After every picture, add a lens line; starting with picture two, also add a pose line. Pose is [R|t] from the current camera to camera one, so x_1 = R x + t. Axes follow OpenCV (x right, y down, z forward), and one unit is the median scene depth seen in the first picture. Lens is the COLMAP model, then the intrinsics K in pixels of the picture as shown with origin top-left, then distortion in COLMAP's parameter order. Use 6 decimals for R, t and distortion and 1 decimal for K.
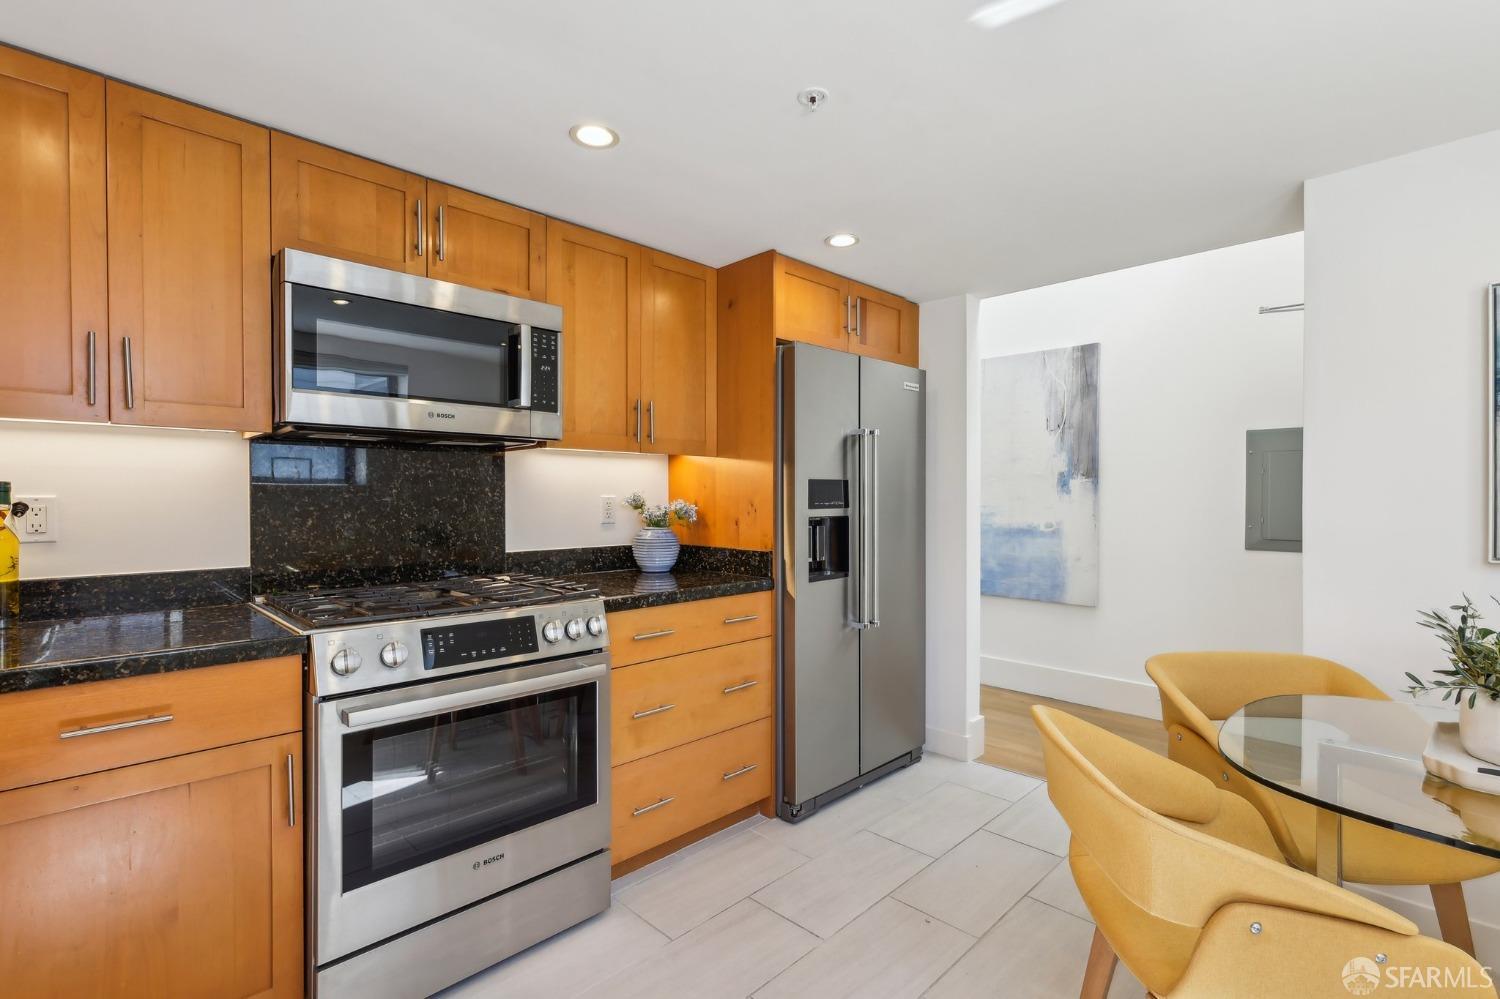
lens RADIAL K [[692.0, 0, 751.9], [0, 692.0, 499.7], [0, 0, 1]] dist [-0.001306, -0.000098]
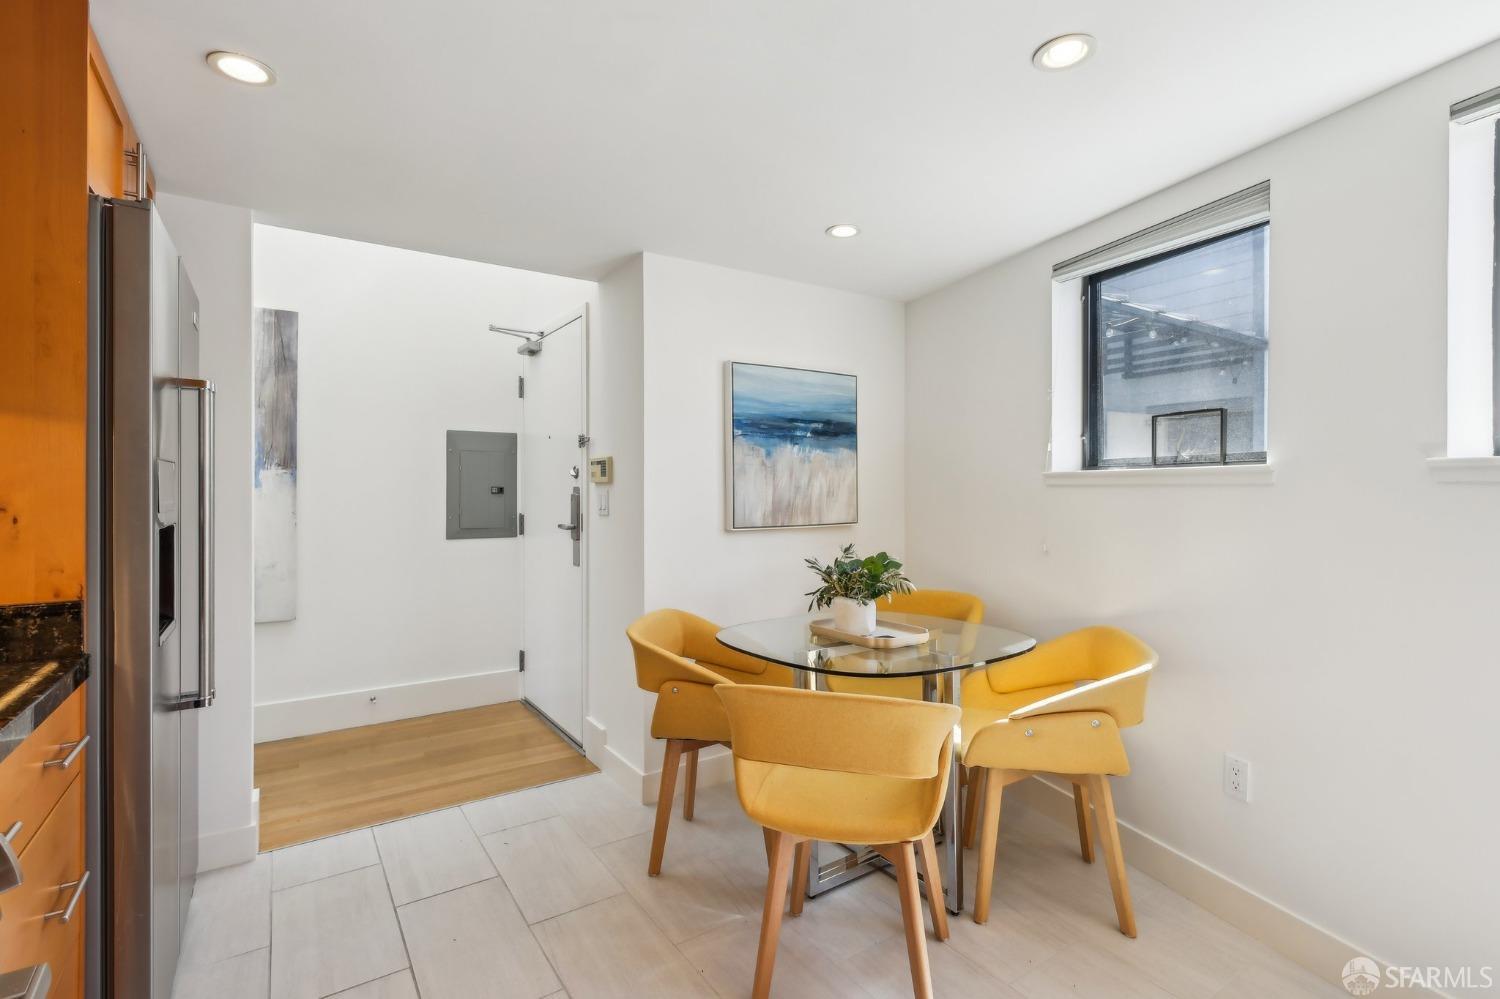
lens RADIAL K [[696.8, 0, 753.1], [0, 696.8, 494.8], [0, 0, 1]] dist [0.002453, 0.000511]
pose [[0.178577, -0.006377, 0.983905, -0.284180], [0.004938, 0.999972, 0.005585, -0.001826], [-0.983914, 0.003862, 0.178603, 0.326232]]
